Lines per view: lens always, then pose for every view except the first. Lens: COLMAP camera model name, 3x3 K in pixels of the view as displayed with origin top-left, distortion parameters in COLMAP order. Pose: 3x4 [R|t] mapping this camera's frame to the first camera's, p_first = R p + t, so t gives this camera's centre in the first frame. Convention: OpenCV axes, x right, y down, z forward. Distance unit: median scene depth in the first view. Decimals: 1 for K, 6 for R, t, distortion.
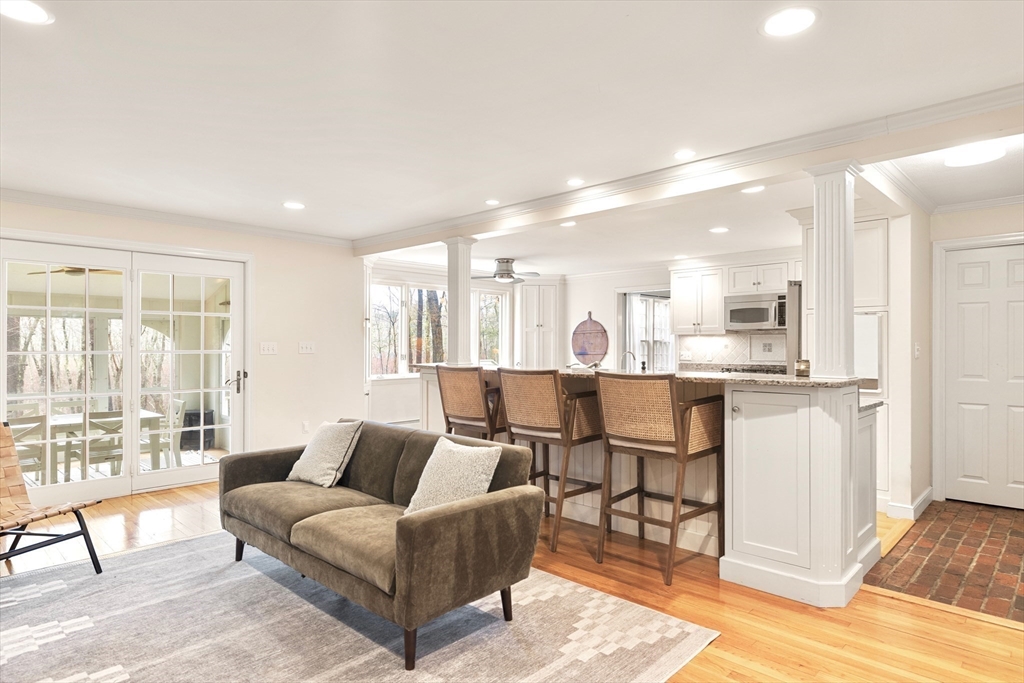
lens RADIAL K [[580.7, 0, 516.1], [0, 580.7, 344.5], [0, 0, 1]] dist [-0.000575, -0.001200]
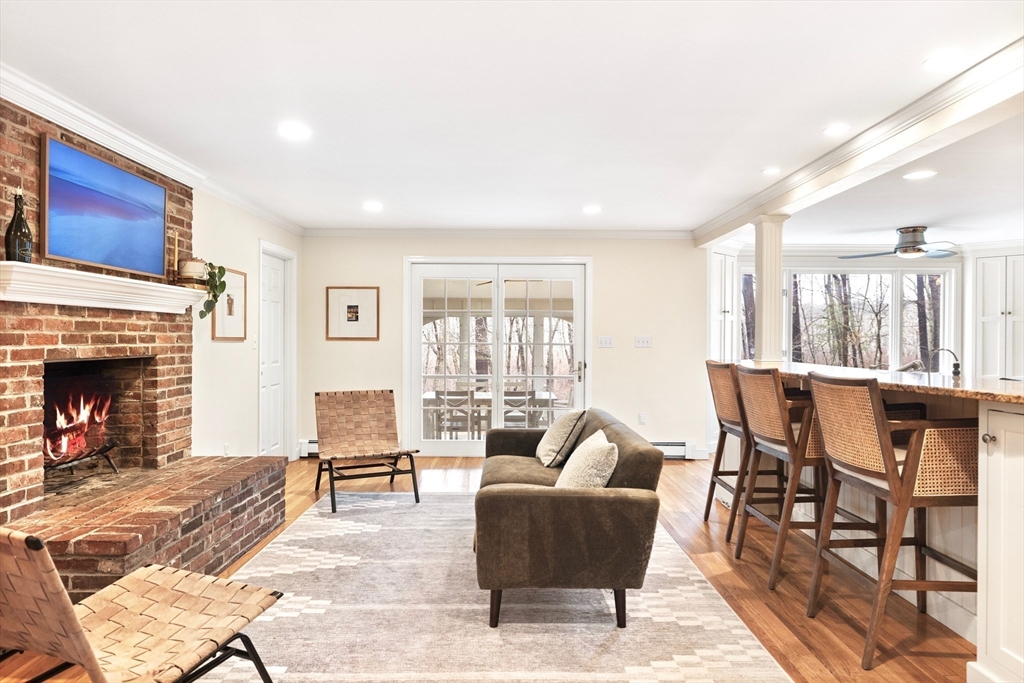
lens RADIAL K [[613.8, 0, 509.3], [0, 613.8, 339.7], [0, 0, 1]] dist [-0.001748, -0.002452]
pose [[0.694714, 0.003865, -0.719276, 0.297037], [-0.003284, 0.999992, 0.002201, 0.001082], [0.719279, 0.000833, 0.694721, 0.086264]]
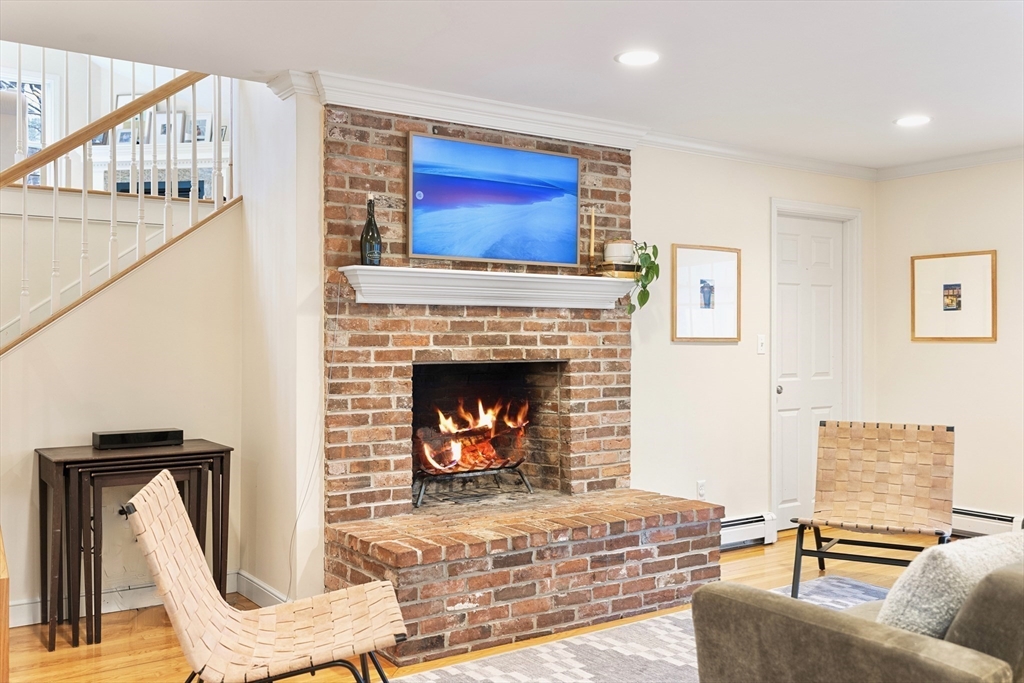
lens RADIAL K [[934.9, 0, 514.3], [0, 934.9, 337.7], [0, 0, 1]] dist [0.001492, 0.000000]
pose [[-0.185230, -0.000272, -0.982695, 0.405809], [0.000280, 1.000000, -0.000329, 0.001170], [0.982695, -0.000336, -0.185230, 0.407841]]
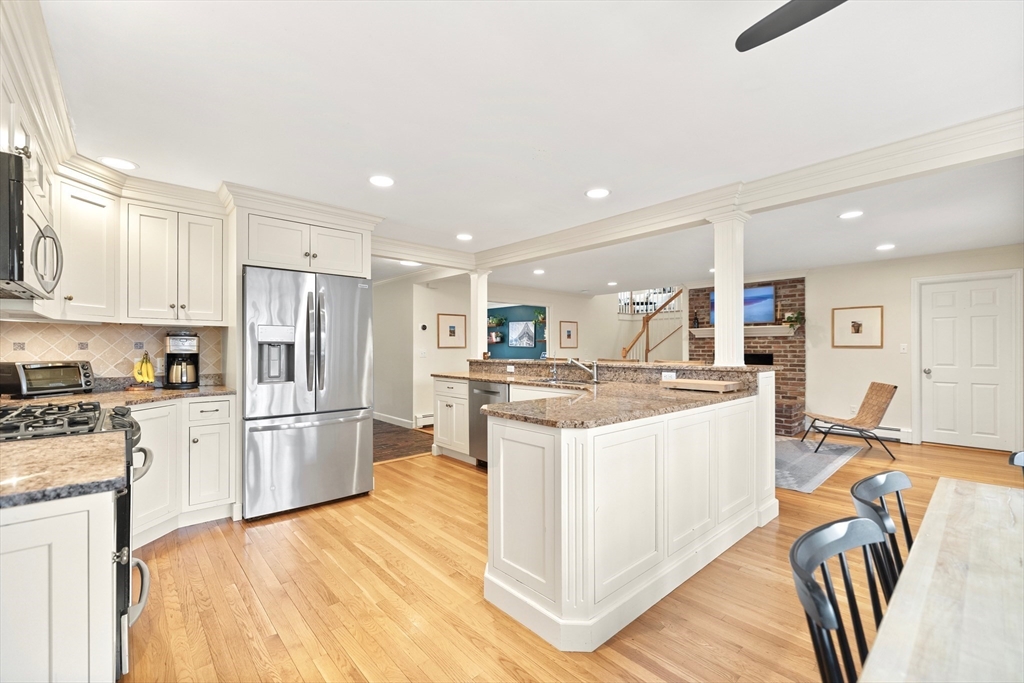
lens RADIAL K [[445.2, 0, 507.2], [0, 445.2, 345.9], [0, 0, 1]] dist [-0.000324, 0.000081]
pose [[-0.996688, 0.003656, 0.081234, 0.166029], [0.003343, 0.999986, -0.003983, 0.002987], [-0.081247, -0.003698, -0.996687, 1.674239]]
